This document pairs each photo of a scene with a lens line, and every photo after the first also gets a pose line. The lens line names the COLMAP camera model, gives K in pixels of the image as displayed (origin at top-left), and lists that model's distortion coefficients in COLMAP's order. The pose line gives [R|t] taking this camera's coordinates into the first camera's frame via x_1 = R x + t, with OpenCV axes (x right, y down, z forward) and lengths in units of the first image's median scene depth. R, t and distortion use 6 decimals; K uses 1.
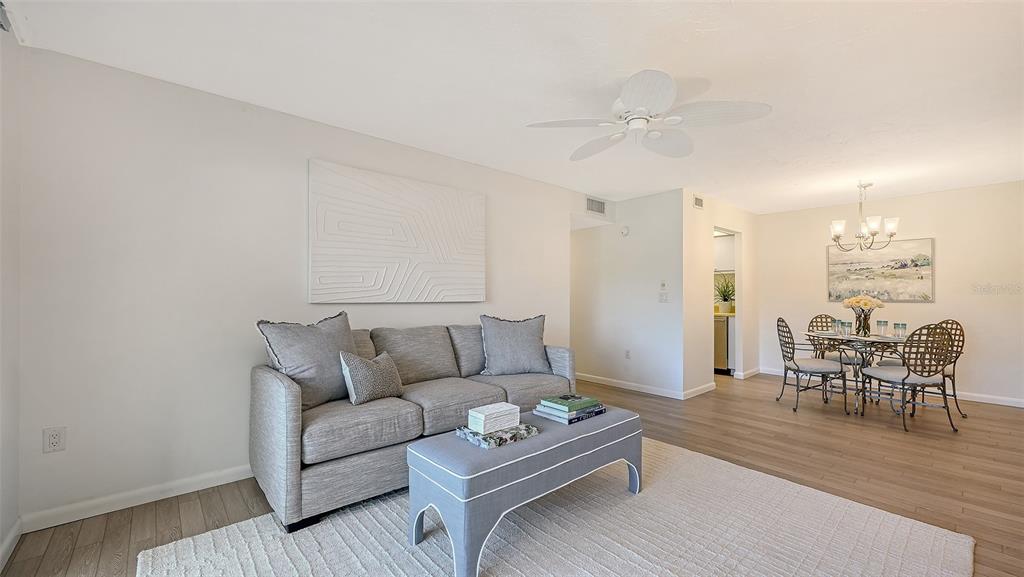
lens RADIAL K [[409.5, 0, 510.2], [0, 409.5, 289.6], [0, 0, 1]] dist [0.002424, -0.000181]
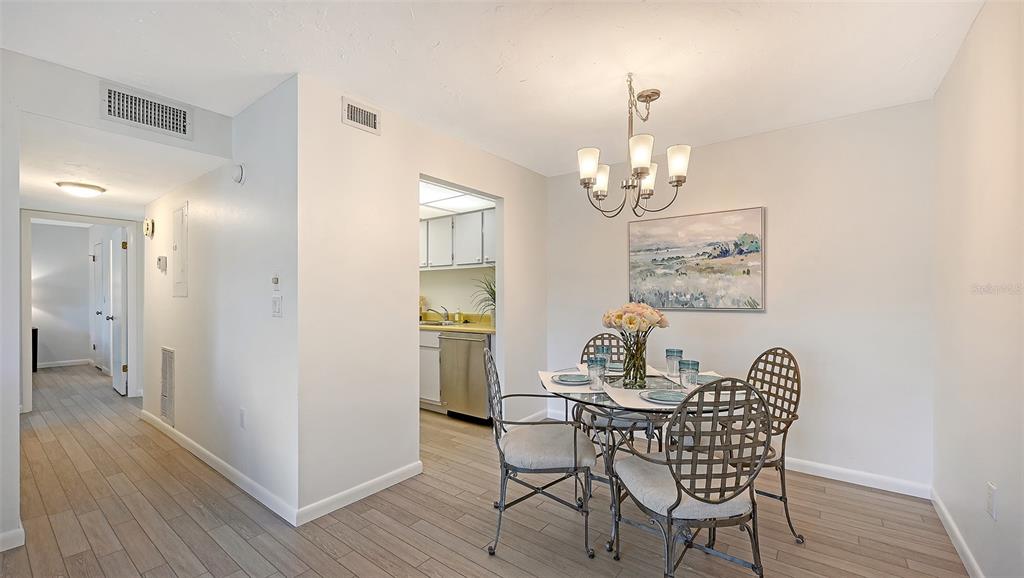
lens RADIAL K [[409.5, 0, 508.7], [0, 409.5, 292.6], [0, 0, 1]] dist [0.002424, -0.000181]
pose [[0.981901, 0.001898, 0.189387, 0.530709], [-0.002808, 0.999986, 0.004535, 0.000038], [-0.189375, -0.004984, 0.981892, 0.462308]]
